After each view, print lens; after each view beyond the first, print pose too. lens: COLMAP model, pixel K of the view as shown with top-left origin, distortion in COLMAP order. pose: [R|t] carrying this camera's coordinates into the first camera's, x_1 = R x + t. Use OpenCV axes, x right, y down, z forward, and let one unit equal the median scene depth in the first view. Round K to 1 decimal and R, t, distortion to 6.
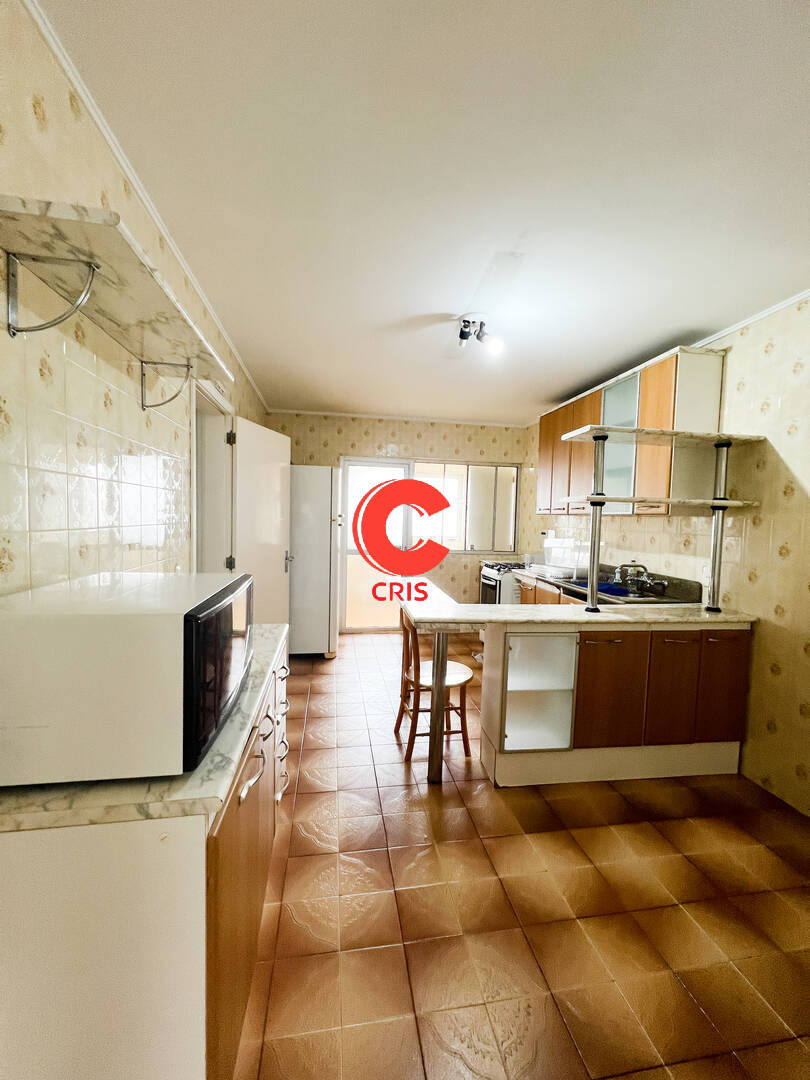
lens RADIAL K [[429.6, 0, 405.9], [0, 429.6, 540.5], [0, 0, 1]] dist [0.000516, -0.000369]
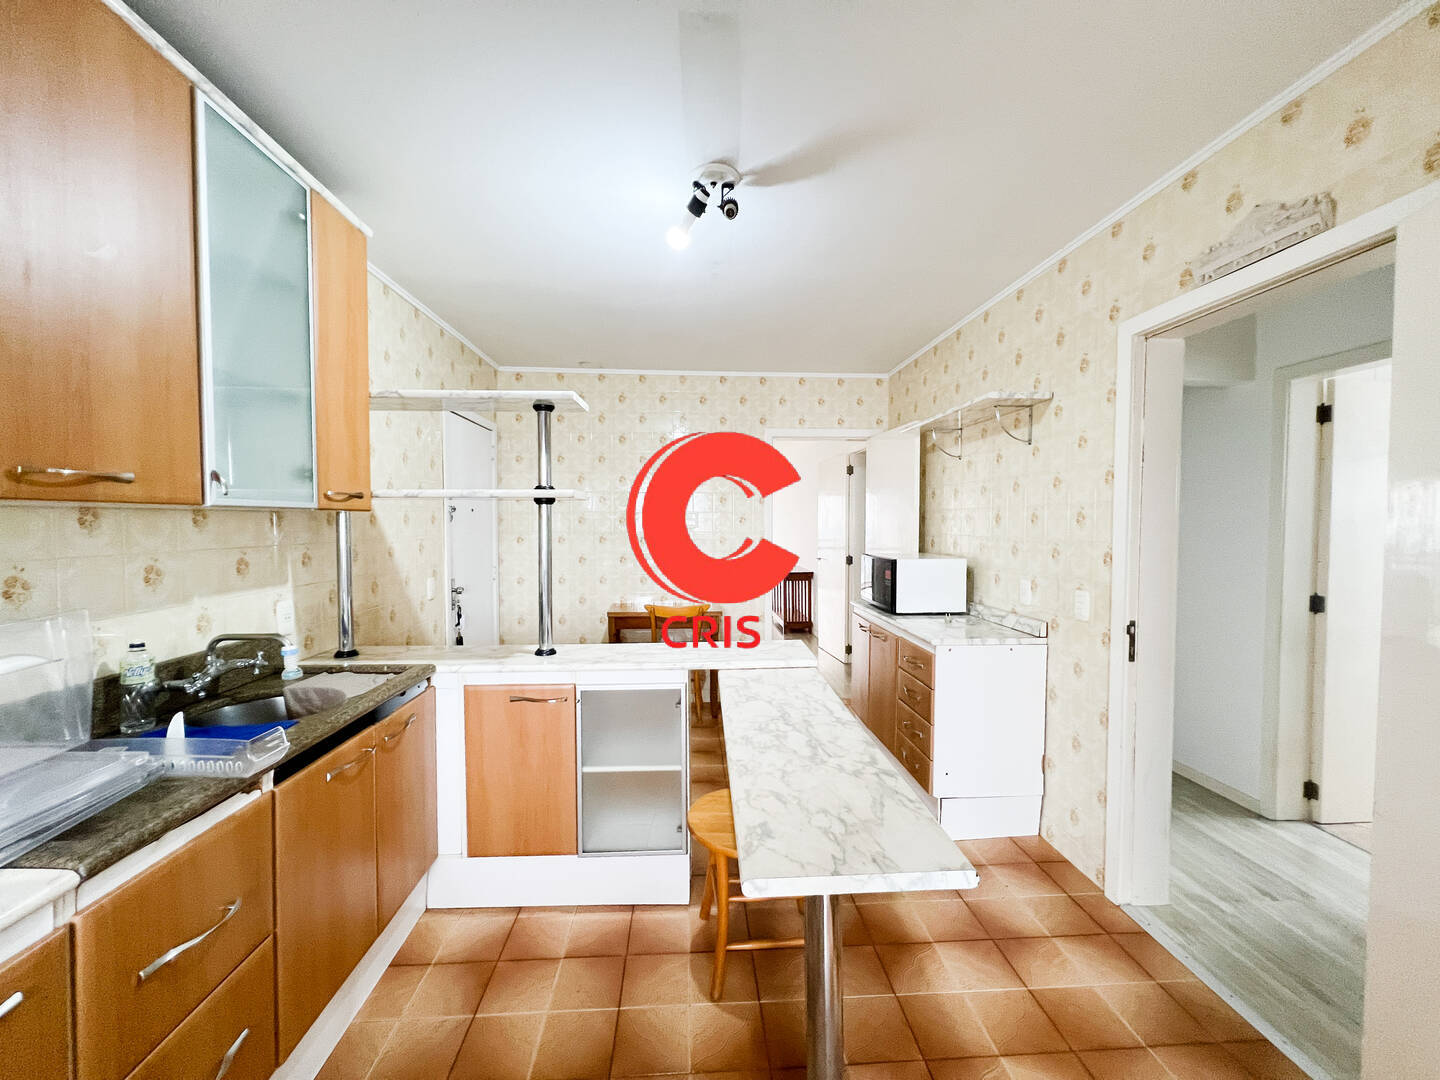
lens RADIAL K [[572.8, 0, 720.6], [0, 572.8, 541.5], [0, 0, 1]] dist [0.000516, -0.000369]
pose [[-0.994626, -0.029998, 0.099096, 0.061087], [-0.020974, 0.995640, 0.090888, -0.106277], [-0.101391, 0.088321, -0.990918, 1.830353]]
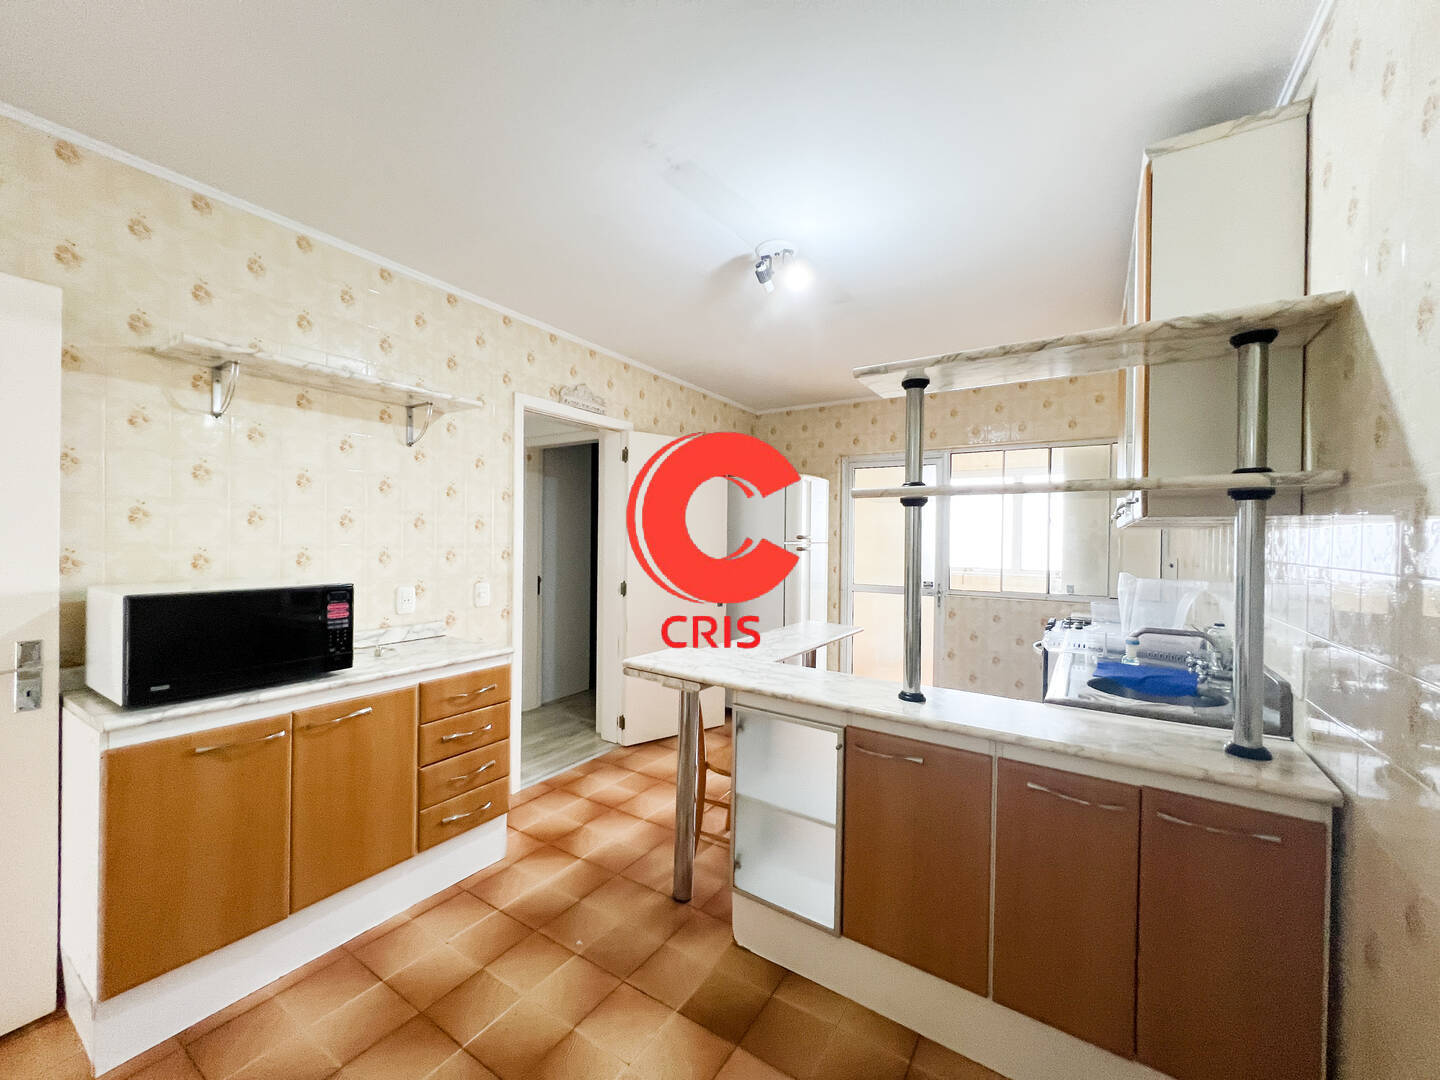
lens RADIAL K [[572.8, 0, 724.2], [0, 572.8, 540.5], [0, 0, 1]] dist [0.000516, -0.000369]
pose [[0.744101, -0.014516, -0.667909, 0.724232], [-0.028338, 0.998178, -0.053265, 0.009980], [0.667465, 0.058562, 0.742334, 0.283056]]
